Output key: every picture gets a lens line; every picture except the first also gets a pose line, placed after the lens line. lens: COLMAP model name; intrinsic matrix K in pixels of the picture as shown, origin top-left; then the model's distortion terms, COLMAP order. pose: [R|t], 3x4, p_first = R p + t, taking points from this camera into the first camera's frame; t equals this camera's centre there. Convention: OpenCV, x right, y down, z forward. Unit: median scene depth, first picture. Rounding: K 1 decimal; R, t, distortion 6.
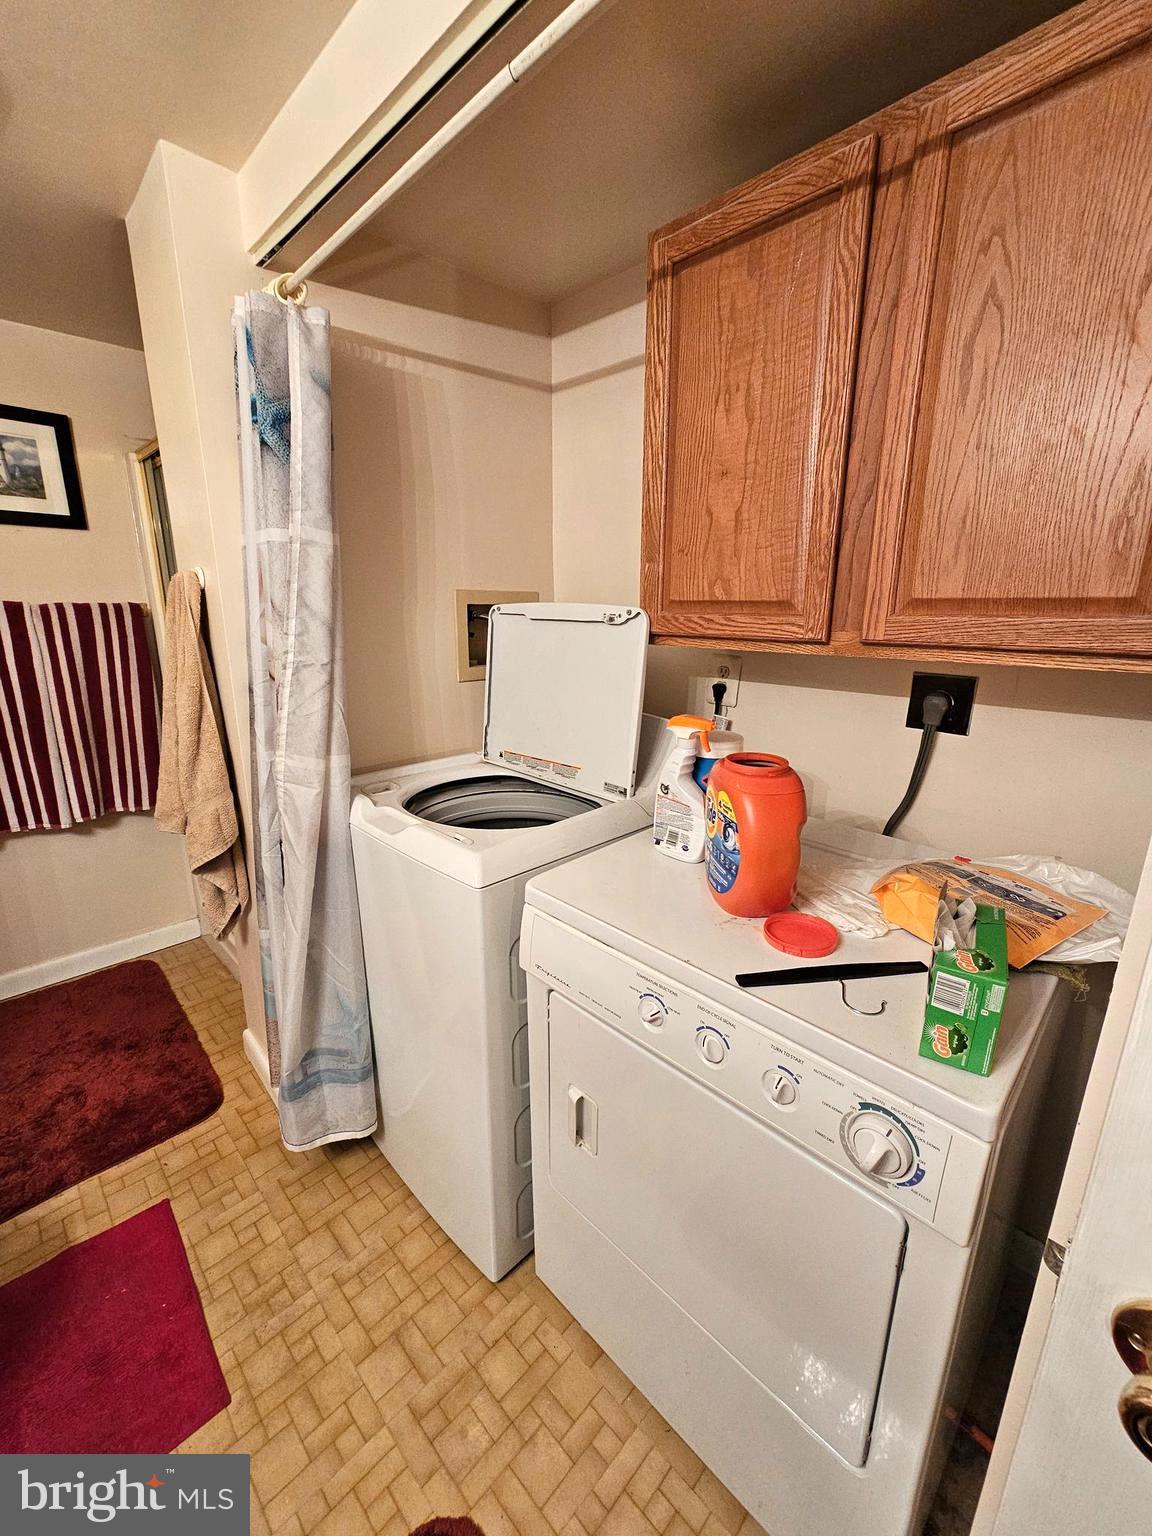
lens RADIAL K [[623.0, 0, 573.9], [0, 623.0, 767.1], [0, 0, 1]] dist [0.000201, 0.000139]
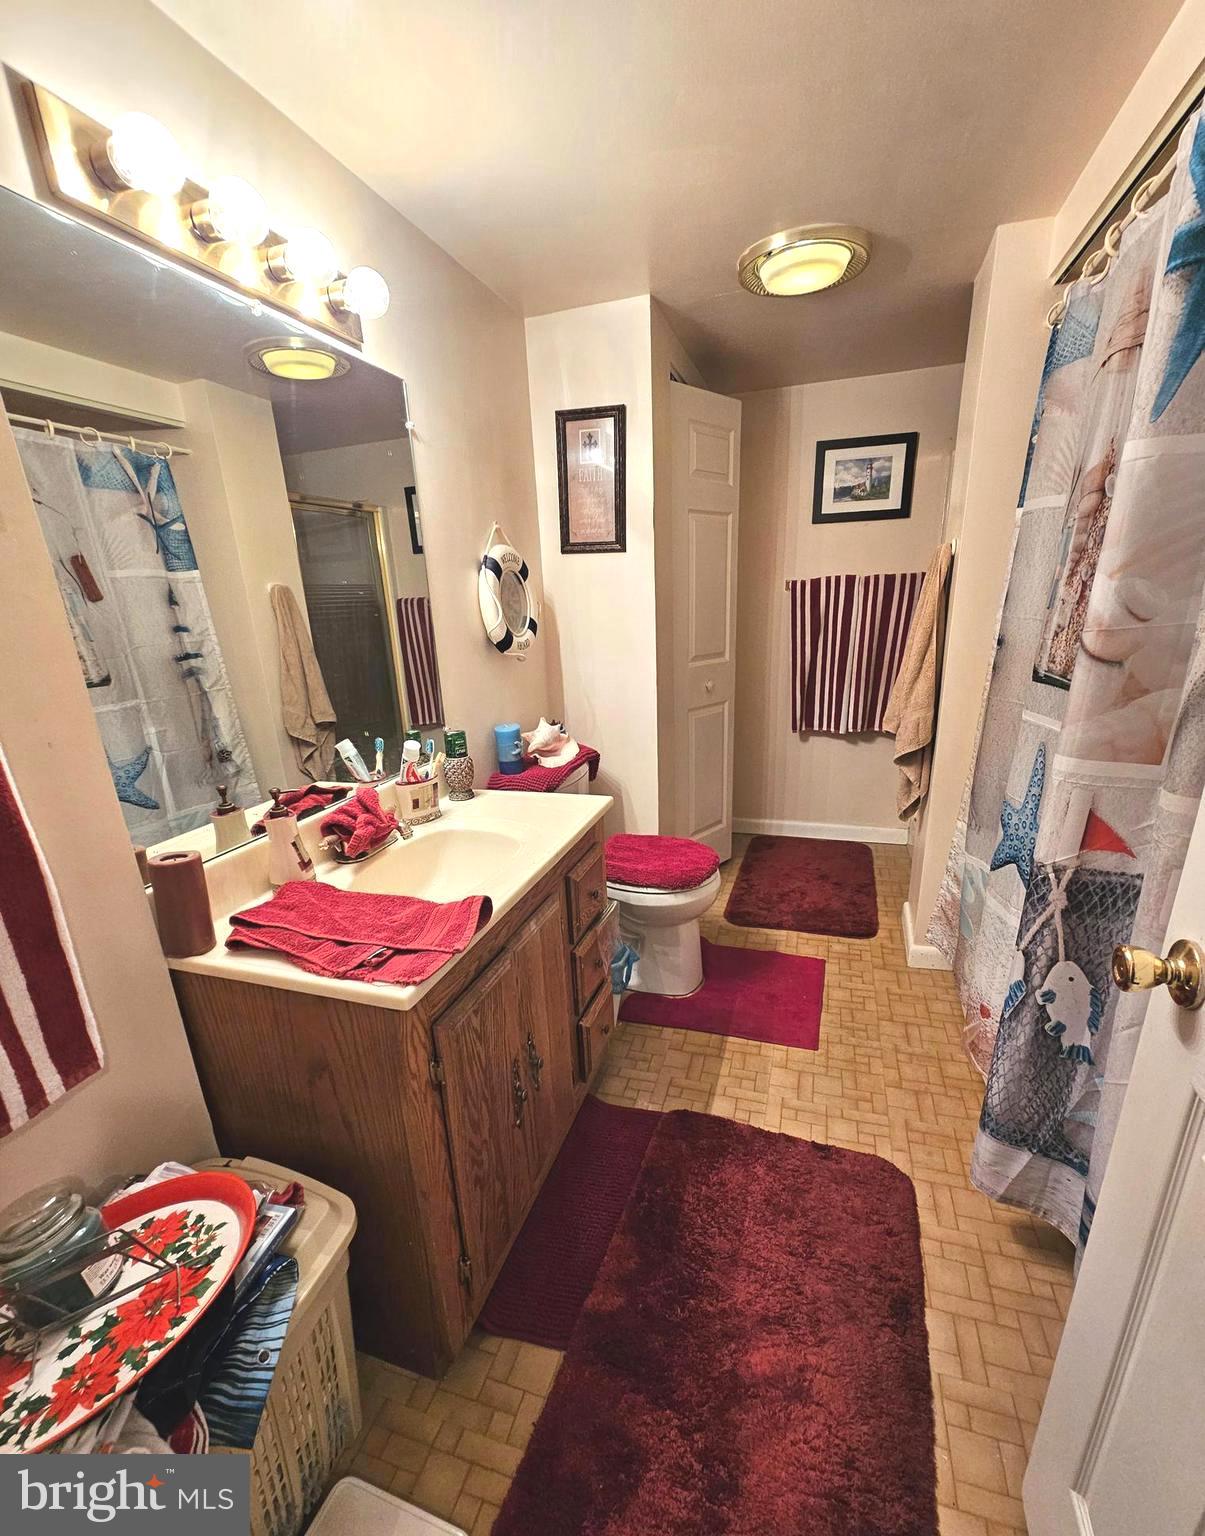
lens RADIAL K [[651.0, 0, 613.1], [0, 651.0, 810.6], [0, 0, 1]] dist [0.003733, 0.000143]
pose [[0.467357, 0.255070, -0.846473, 0.328363], [-0.182751, 0.964668, 0.189784, 0.095199], [0.864973, 0.065997, 0.497459, -0.255654]]
